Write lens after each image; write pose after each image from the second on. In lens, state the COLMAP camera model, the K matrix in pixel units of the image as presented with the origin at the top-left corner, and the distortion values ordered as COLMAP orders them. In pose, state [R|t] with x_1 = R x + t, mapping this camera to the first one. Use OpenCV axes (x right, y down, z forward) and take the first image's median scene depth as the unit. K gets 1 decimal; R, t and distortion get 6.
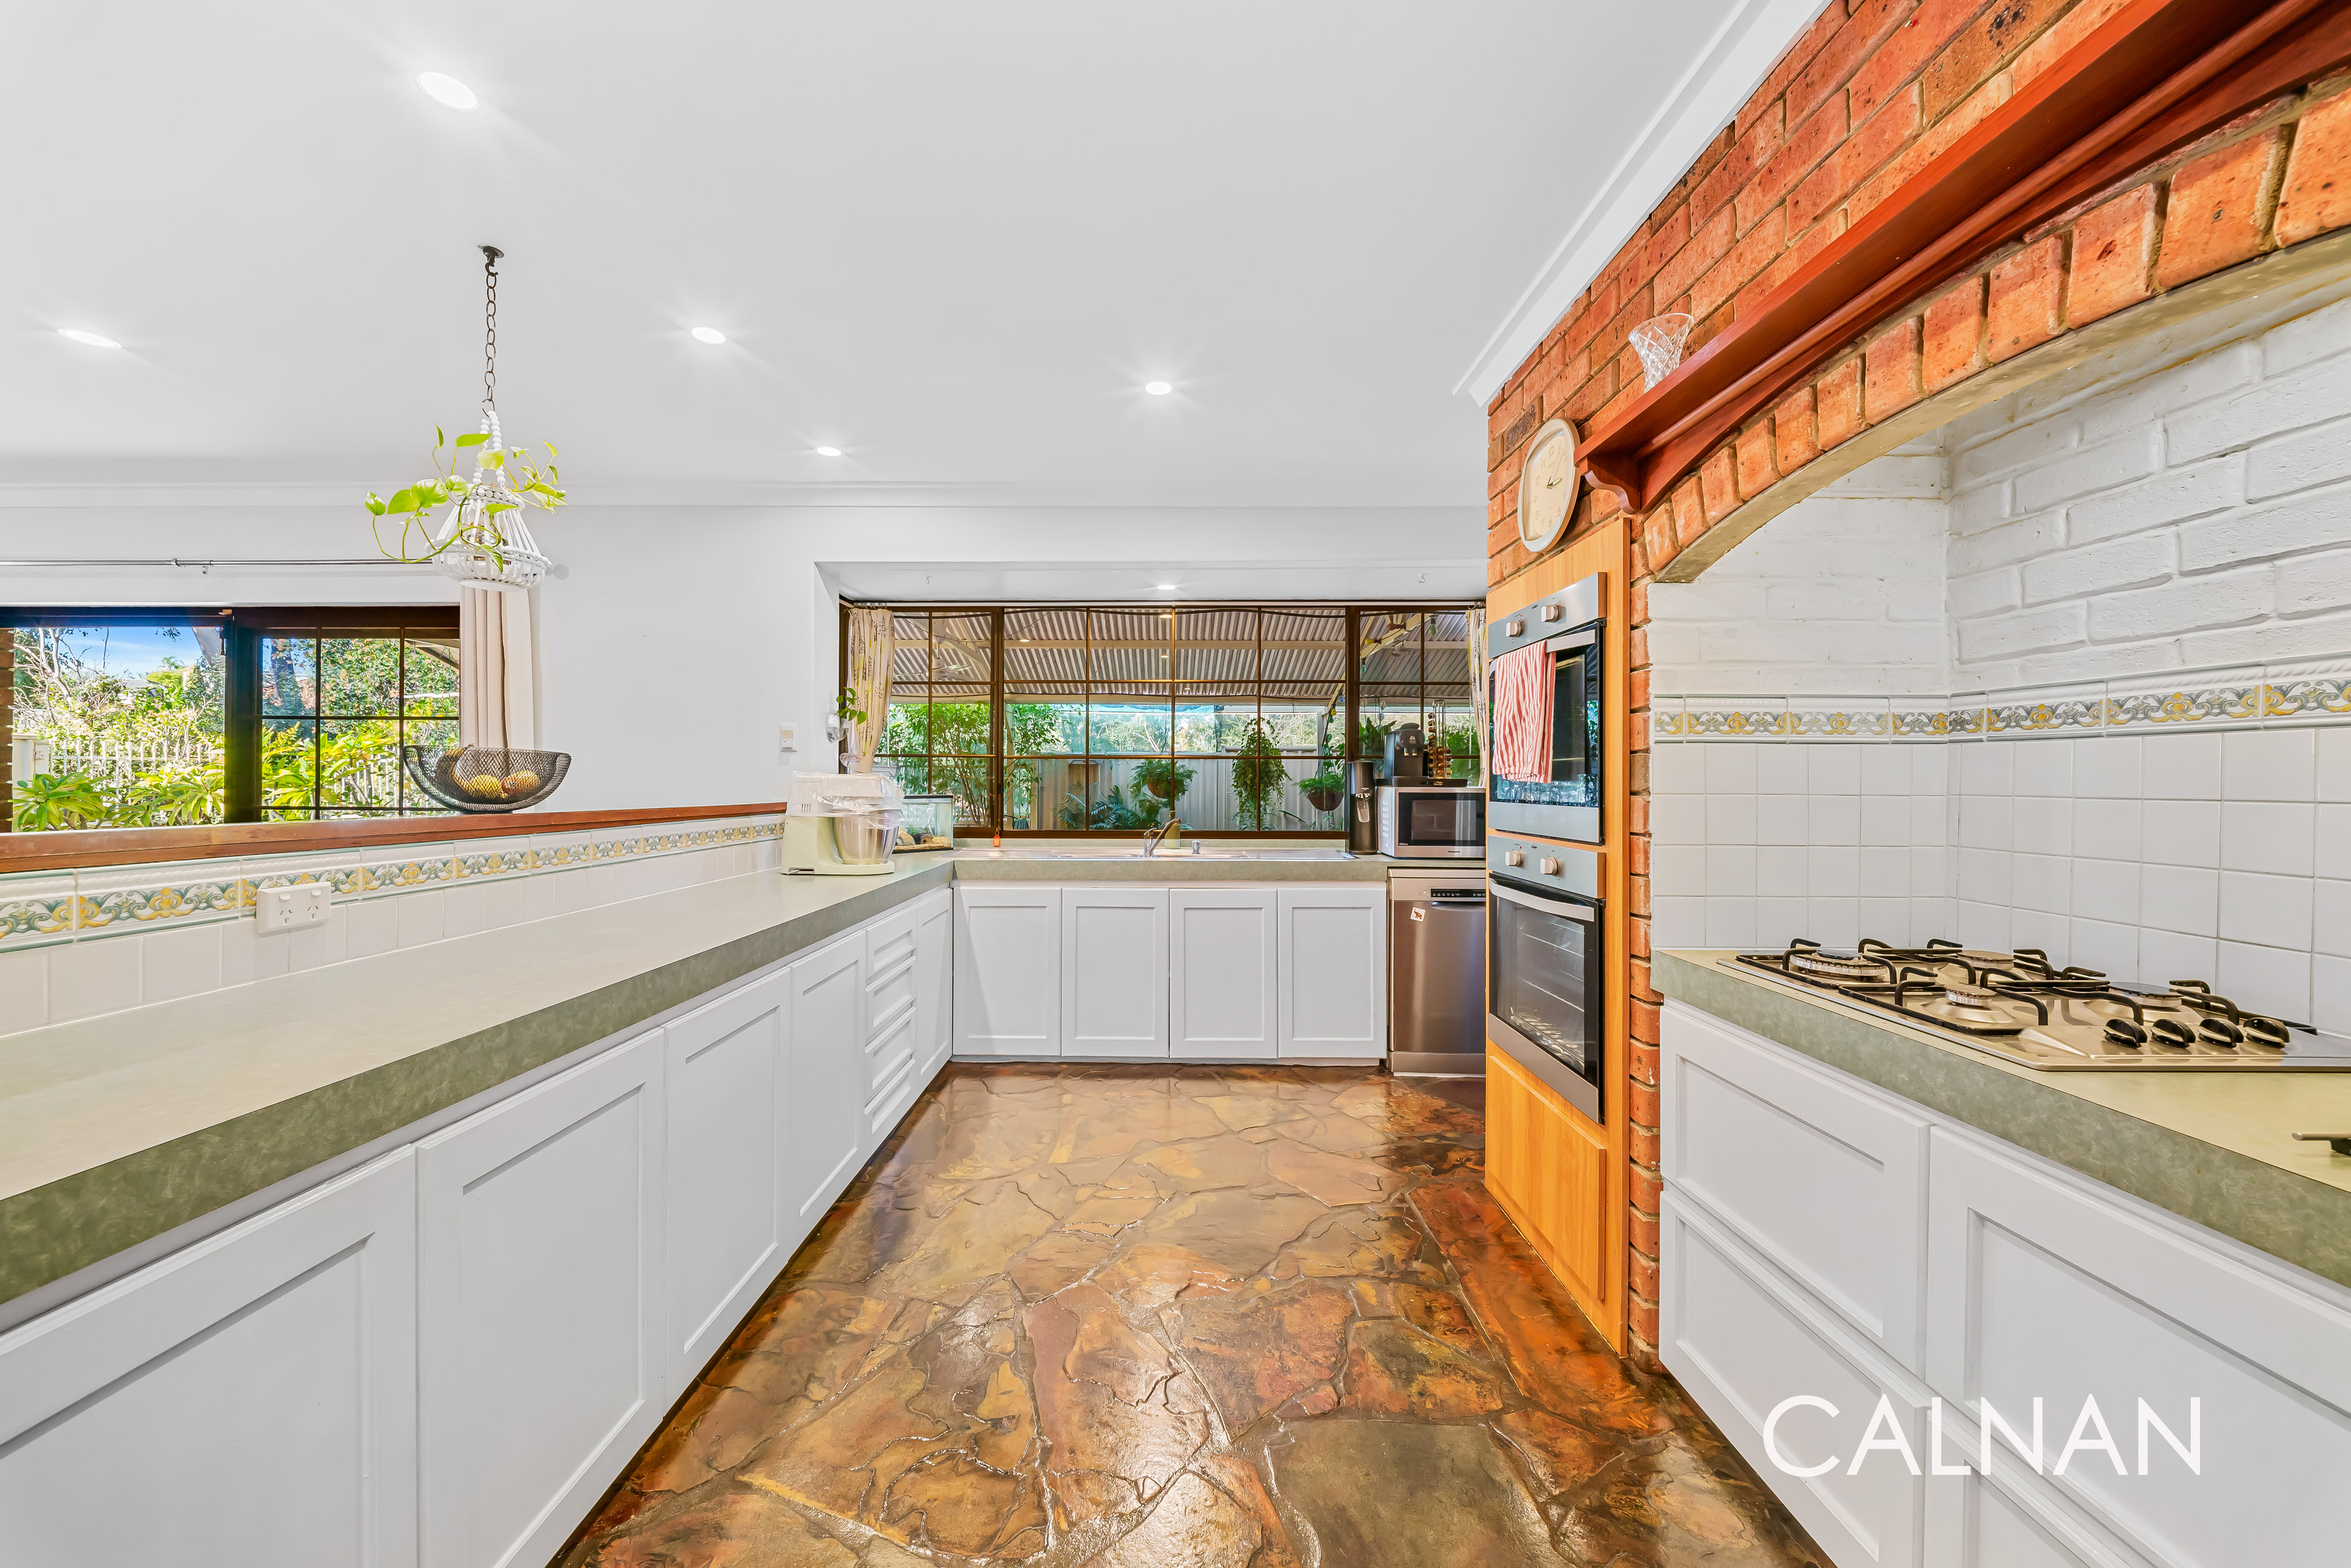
lens RADIAL K [[839.8, 0, 1164.9], [0, 839.8, 788.1], [0, 0, 1]] dist [0.003367, -0.000476]
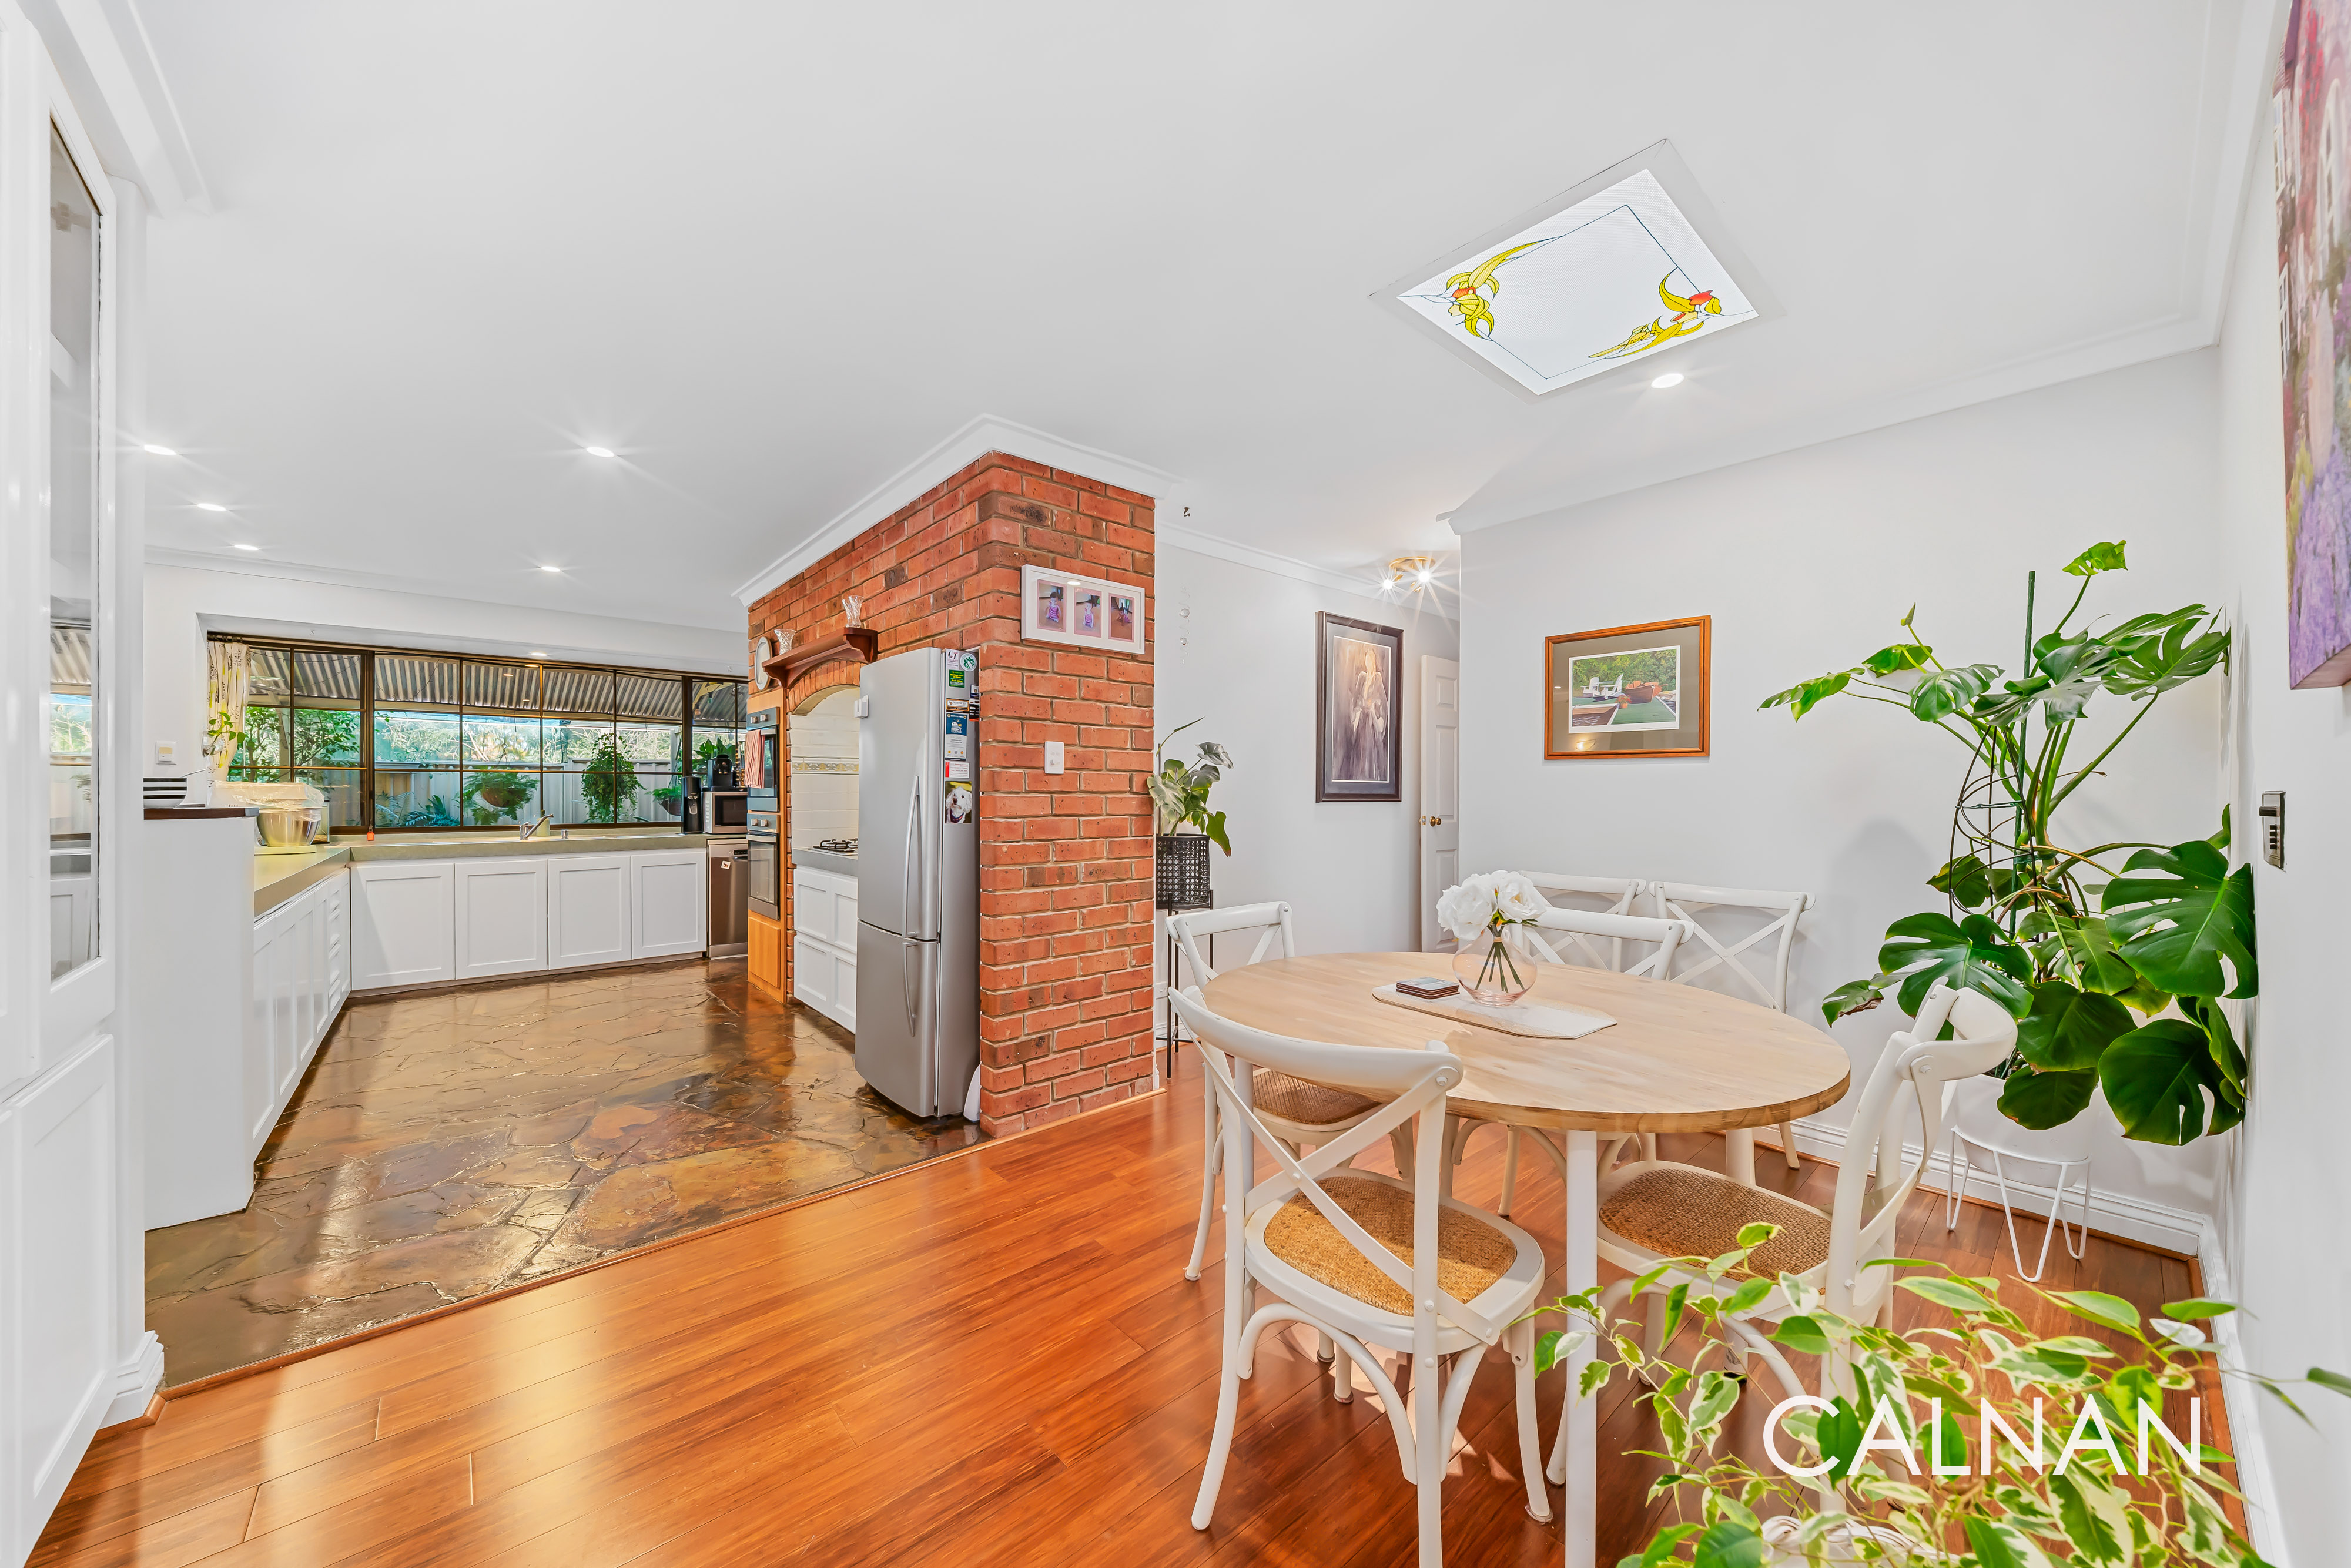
lens RADIAL K [[839.8, 0, 1161.9], [0, 839.8, 797.1], [0, 0, 1]] dist [0.003367, -0.000476]
pose [[0.766598, -0.005303, 0.642105, -0.108287], [0.006547, 0.999978, 0.000442, 0.012516], [-0.642094, 0.003865, 0.766616, -0.798929]]
